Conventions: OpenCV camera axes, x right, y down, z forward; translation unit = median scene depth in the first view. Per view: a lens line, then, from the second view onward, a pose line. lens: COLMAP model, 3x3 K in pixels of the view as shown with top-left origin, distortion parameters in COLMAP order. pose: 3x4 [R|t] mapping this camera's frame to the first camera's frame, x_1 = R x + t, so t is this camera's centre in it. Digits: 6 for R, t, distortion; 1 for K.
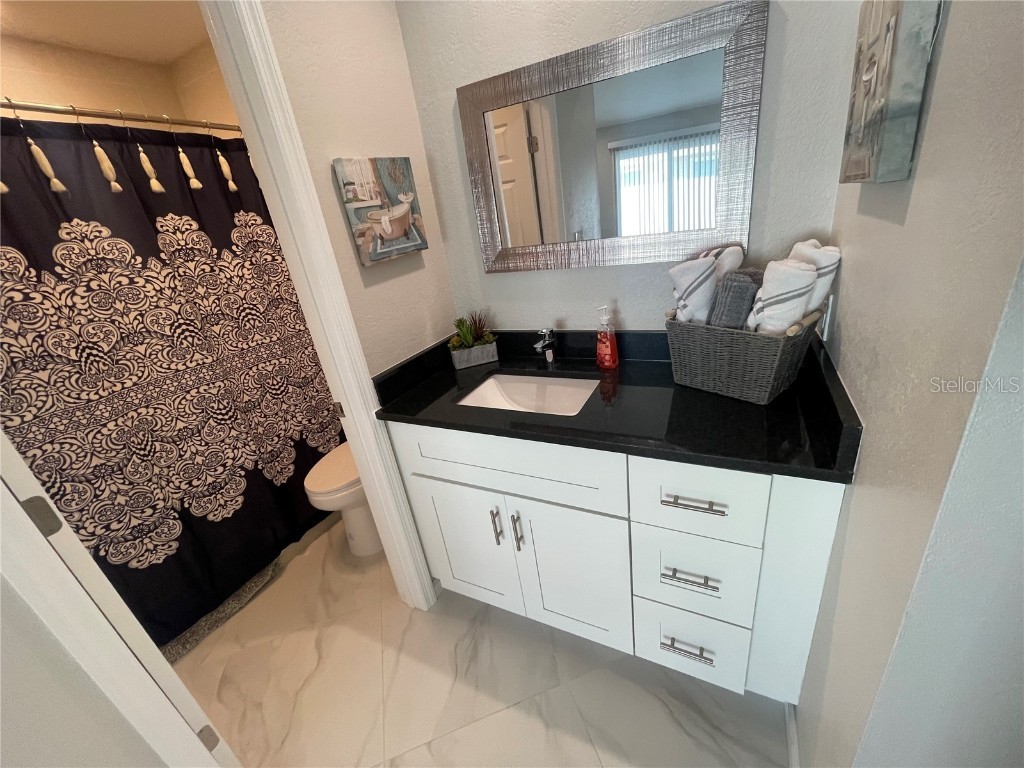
lens RADIAL K [[411.6, 0, 509.5], [0, 411.6, 378.9], [0, 0, 1]] dist [-0.004150, 0.001164]
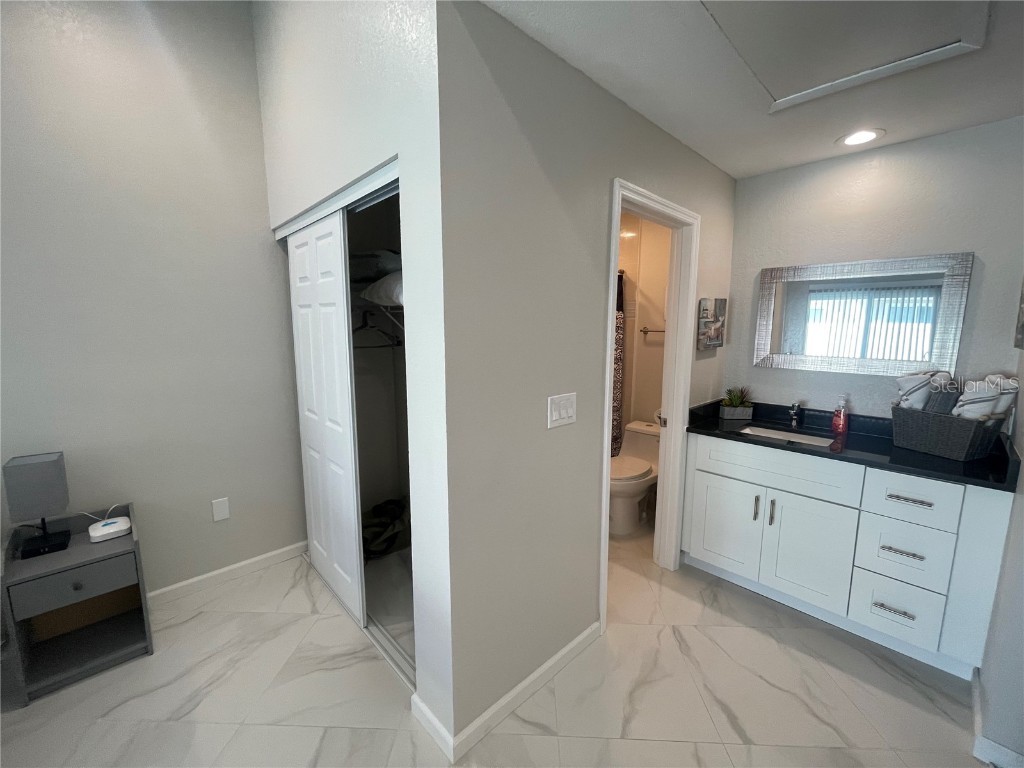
lens RADIAL K [[411.6, 0, 509.0], [0, 411.6, 383.0], [0, 0, 1]] dist [-0.004150, 0.001164]
pose [[0.933410, 0.182353, -0.309021, -0.573092], [-0.246022, 0.952168, -0.181245, 0.446064], [0.261189, 0.245202, 0.933625, -0.995395]]
